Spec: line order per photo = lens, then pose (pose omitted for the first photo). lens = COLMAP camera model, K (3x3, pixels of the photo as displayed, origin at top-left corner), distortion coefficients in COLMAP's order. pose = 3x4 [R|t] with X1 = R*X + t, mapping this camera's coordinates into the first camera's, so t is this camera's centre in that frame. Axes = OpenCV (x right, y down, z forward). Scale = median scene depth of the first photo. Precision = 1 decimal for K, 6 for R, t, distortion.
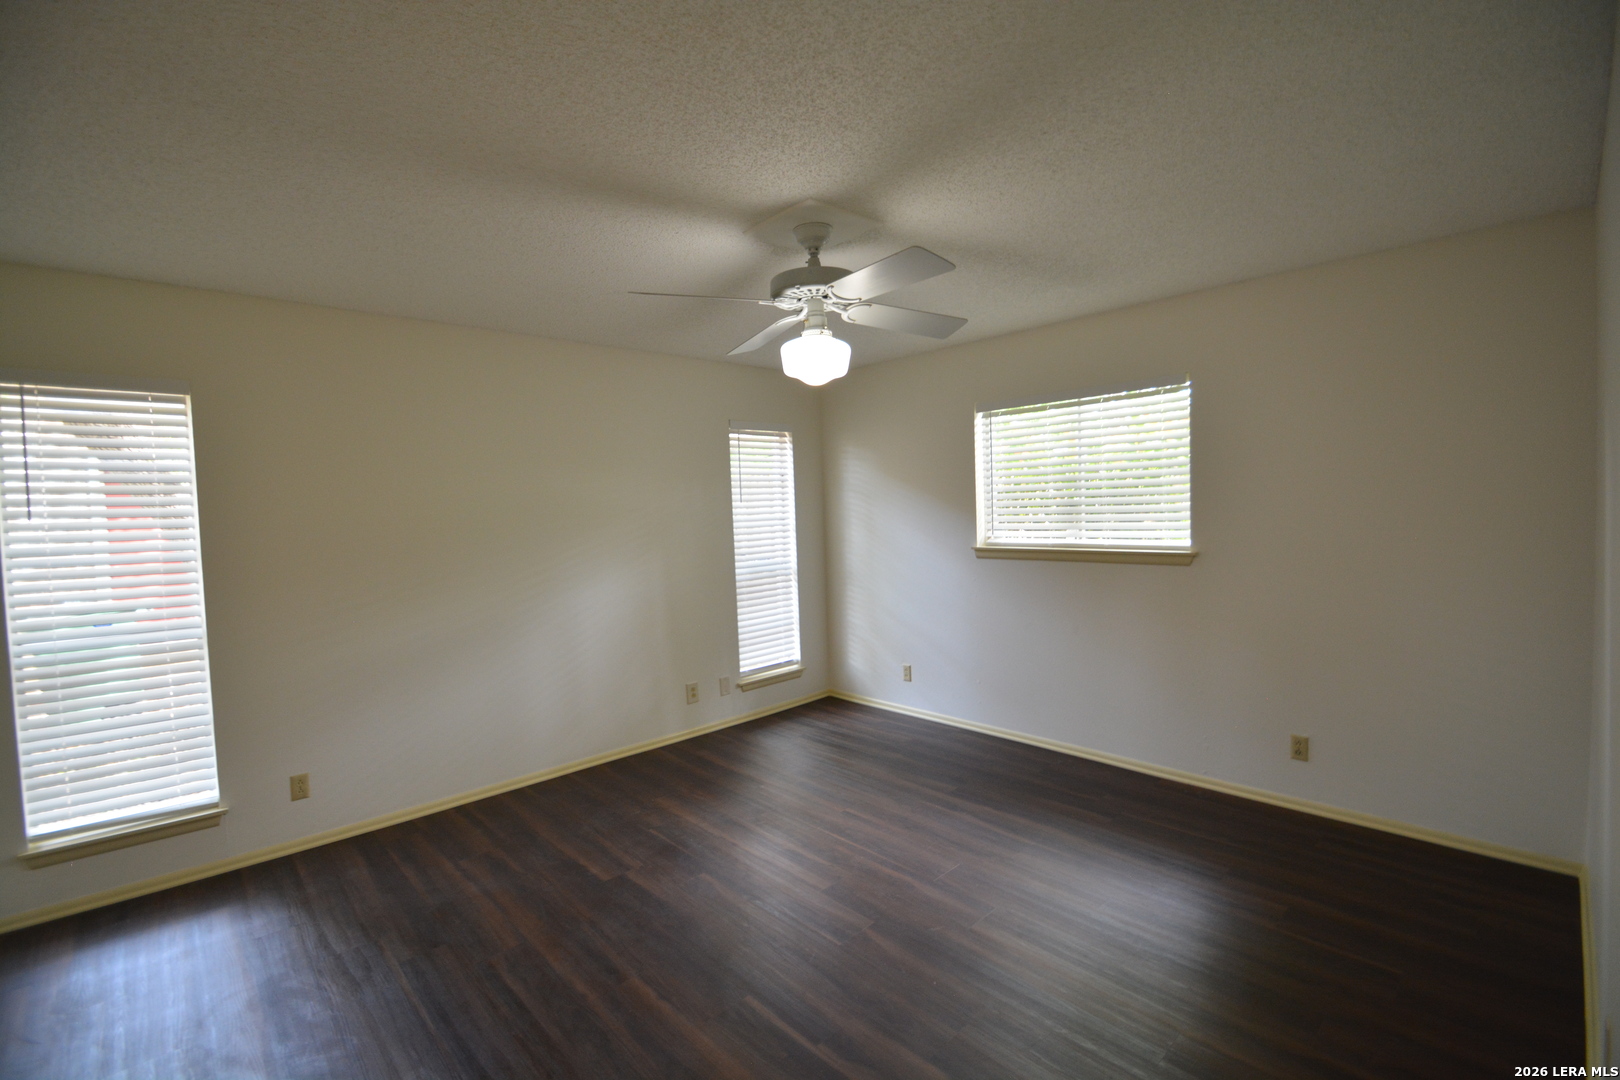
lens RADIAL K [[708.2, 0, 800.7], [0, 708.2, 539.4], [0, 0, 1]] dist [-0.011739, -0.000147]
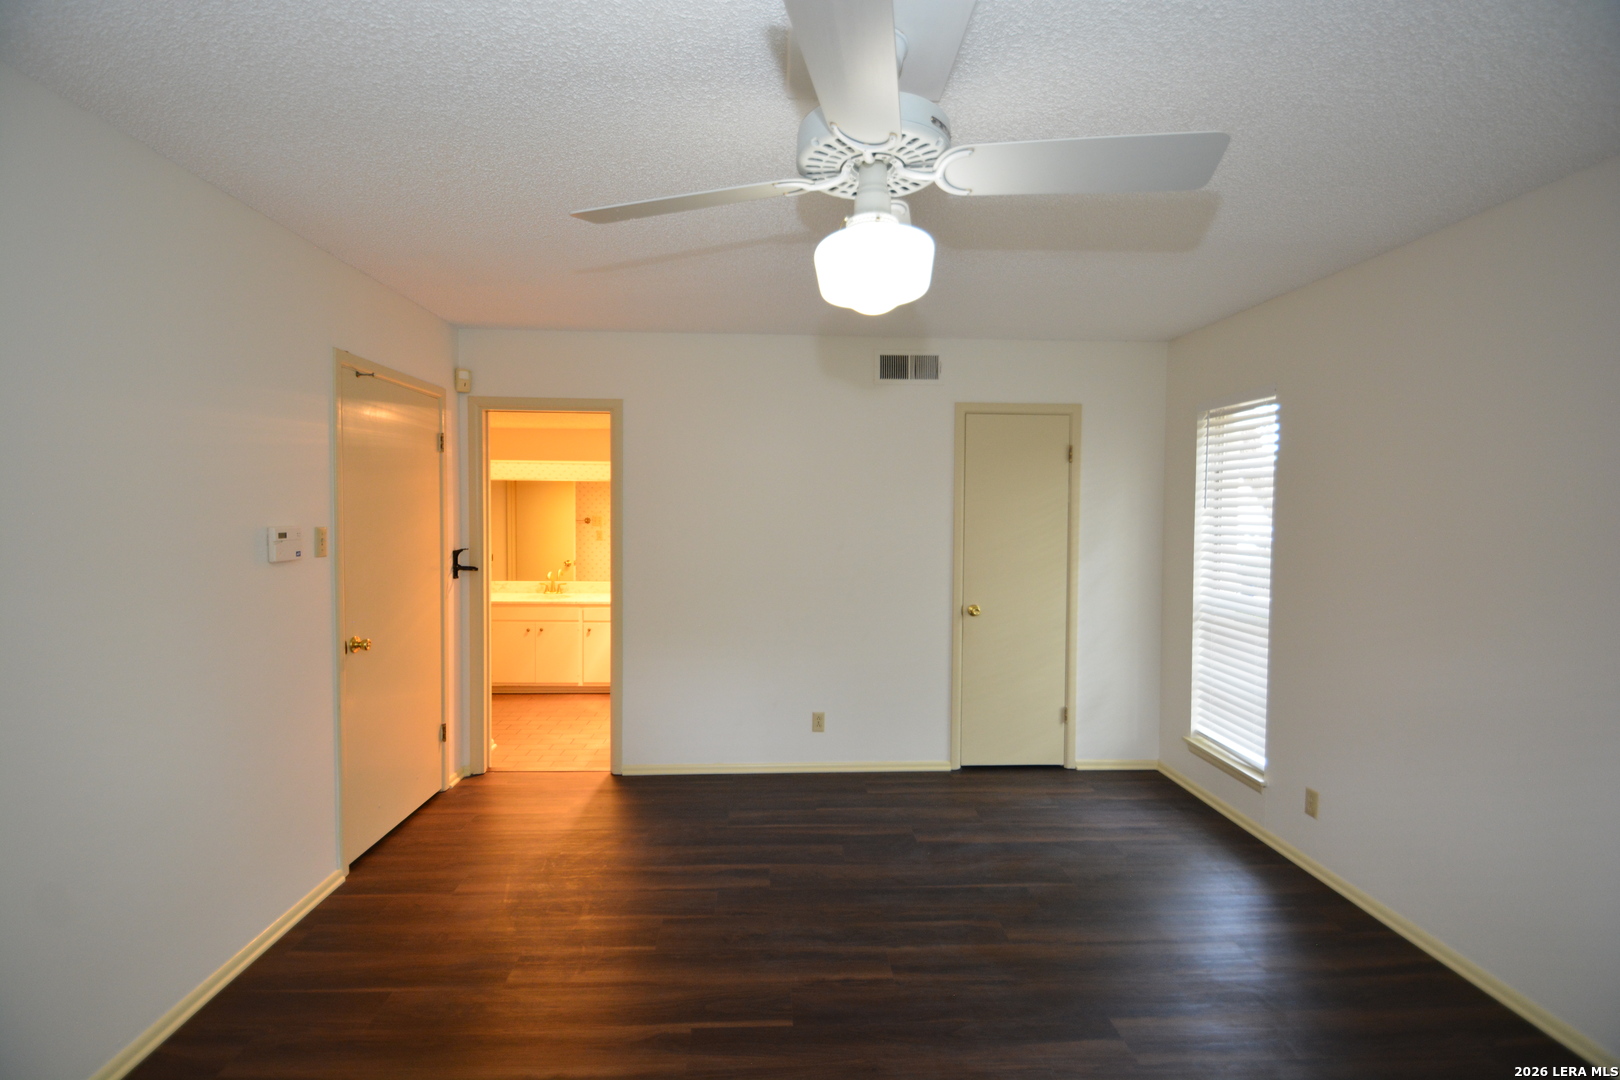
lens RADIAL K [[708.2, 0, 800.7], [0, 708.2, 539.4], [0, 0, 1]] dist [-0.011739, -0.000147]
pose [[-0.647387, 0.058621, -0.759904, 0.530566], [-0.028853, 0.994438, 0.101295, -0.089665], [0.761615, 0.087503, -0.642094, 1.371669]]
